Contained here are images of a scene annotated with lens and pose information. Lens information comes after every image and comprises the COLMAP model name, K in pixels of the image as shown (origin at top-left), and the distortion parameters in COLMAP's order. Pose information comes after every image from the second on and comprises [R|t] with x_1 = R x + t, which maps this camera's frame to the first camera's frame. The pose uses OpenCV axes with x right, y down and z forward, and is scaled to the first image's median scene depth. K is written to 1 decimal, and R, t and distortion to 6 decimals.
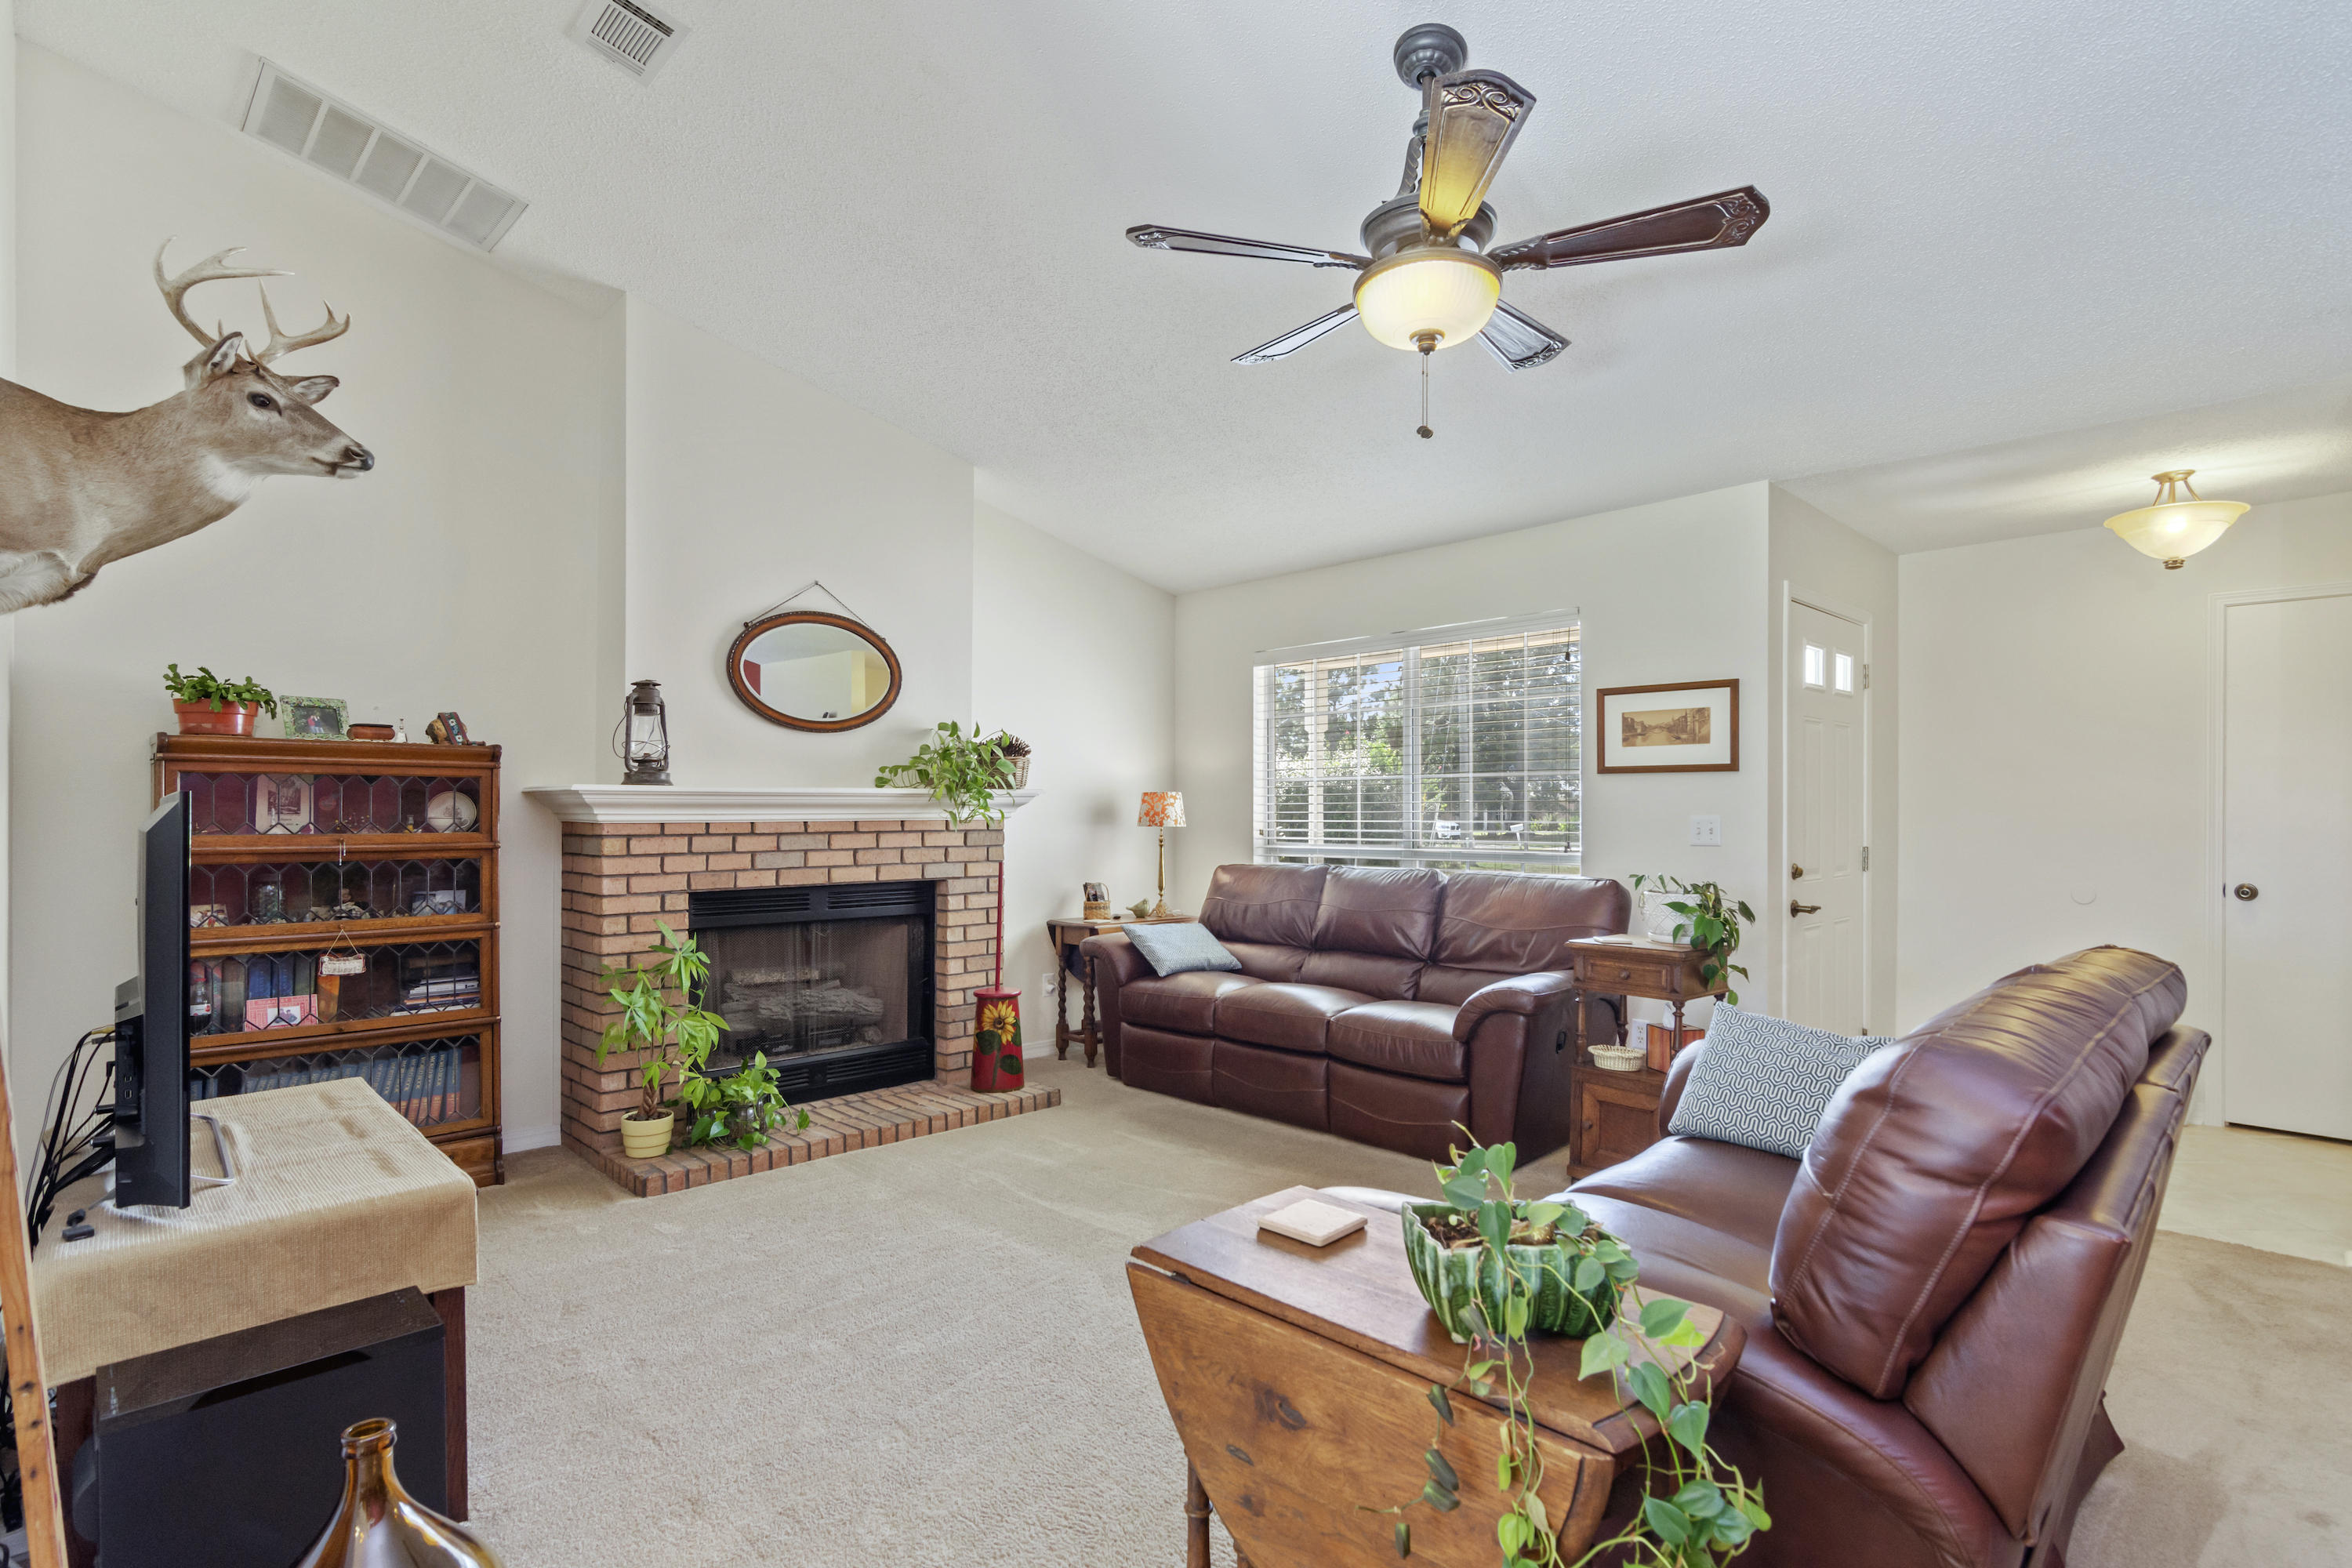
lens RADIAL K [[1159.6, 0, 1171.4], [0, 1159.6, 829.1], [0, 0, 1]] dist [-0.002216, 0.000021]
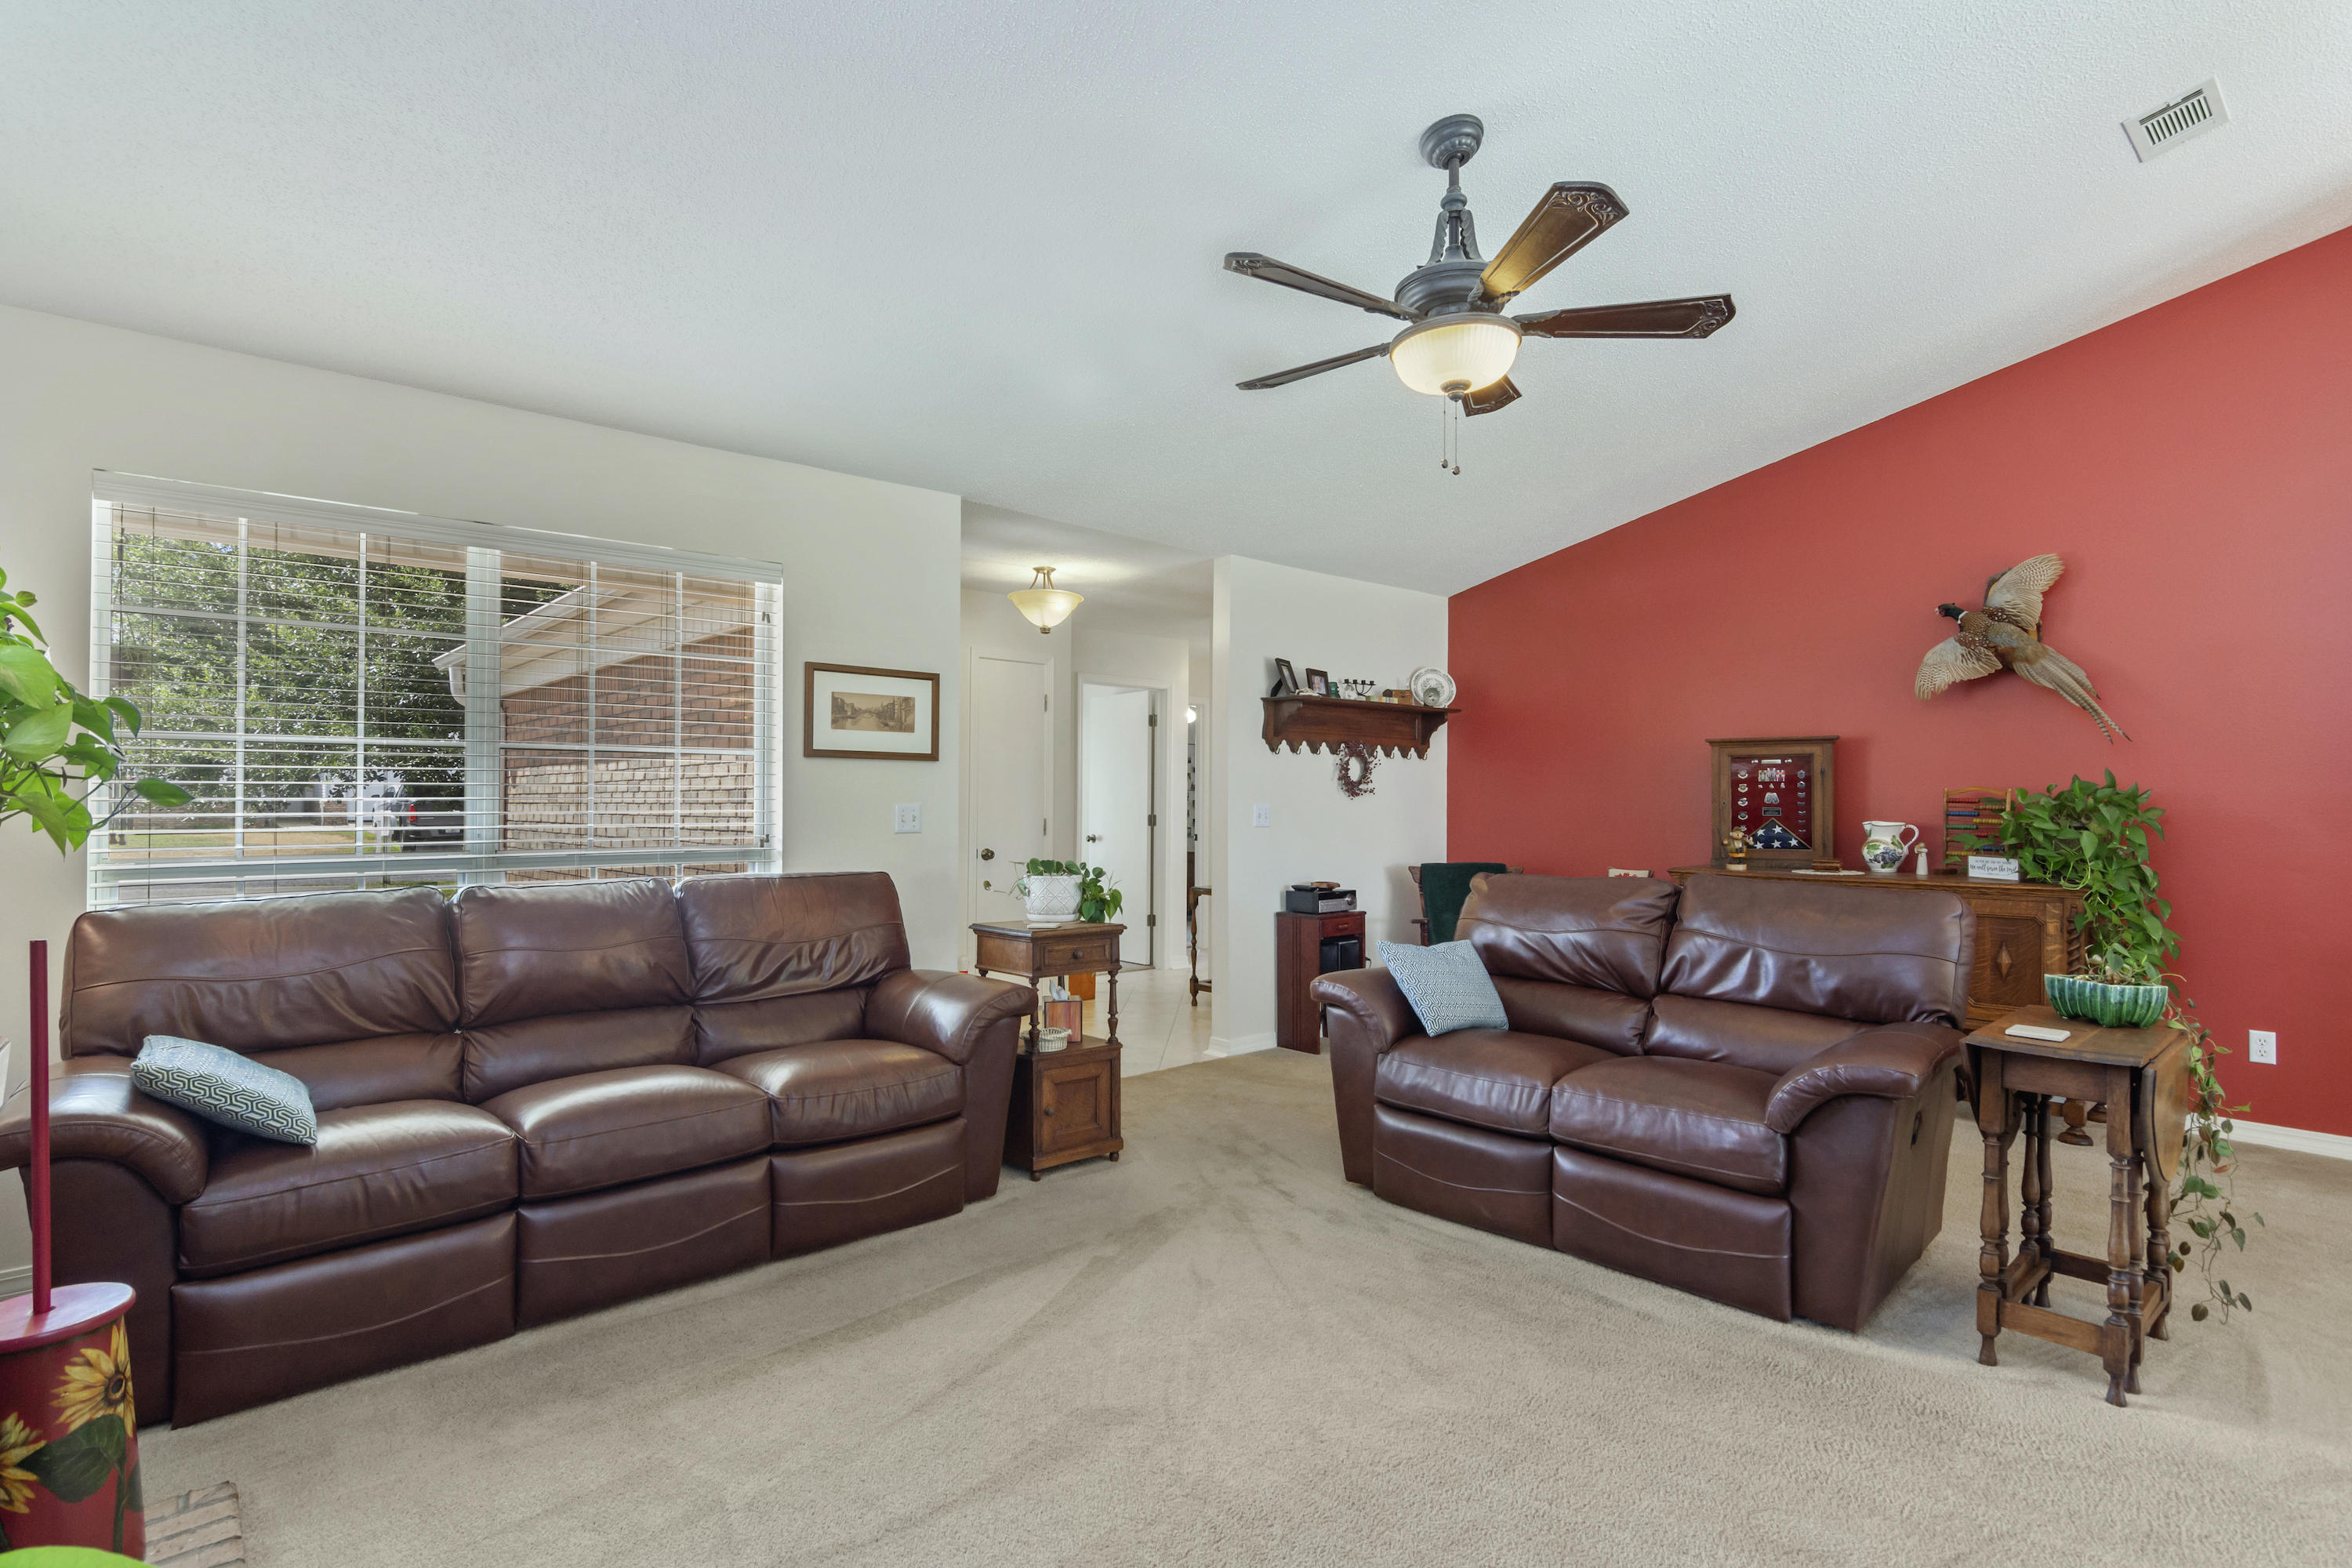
lens RADIAL K [[1159.6, 0, 1171.4], [0, 1159.6, 829.1], [0, 0, 1]] dist [-0.002216, 0.000021]
pose [[-0.009376, -0.027834, 0.999569, -0.526070], [0.013415, 0.999519, 0.027958, -0.013559], [-0.999866, 0.013671, -0.008999, 0.731030]]
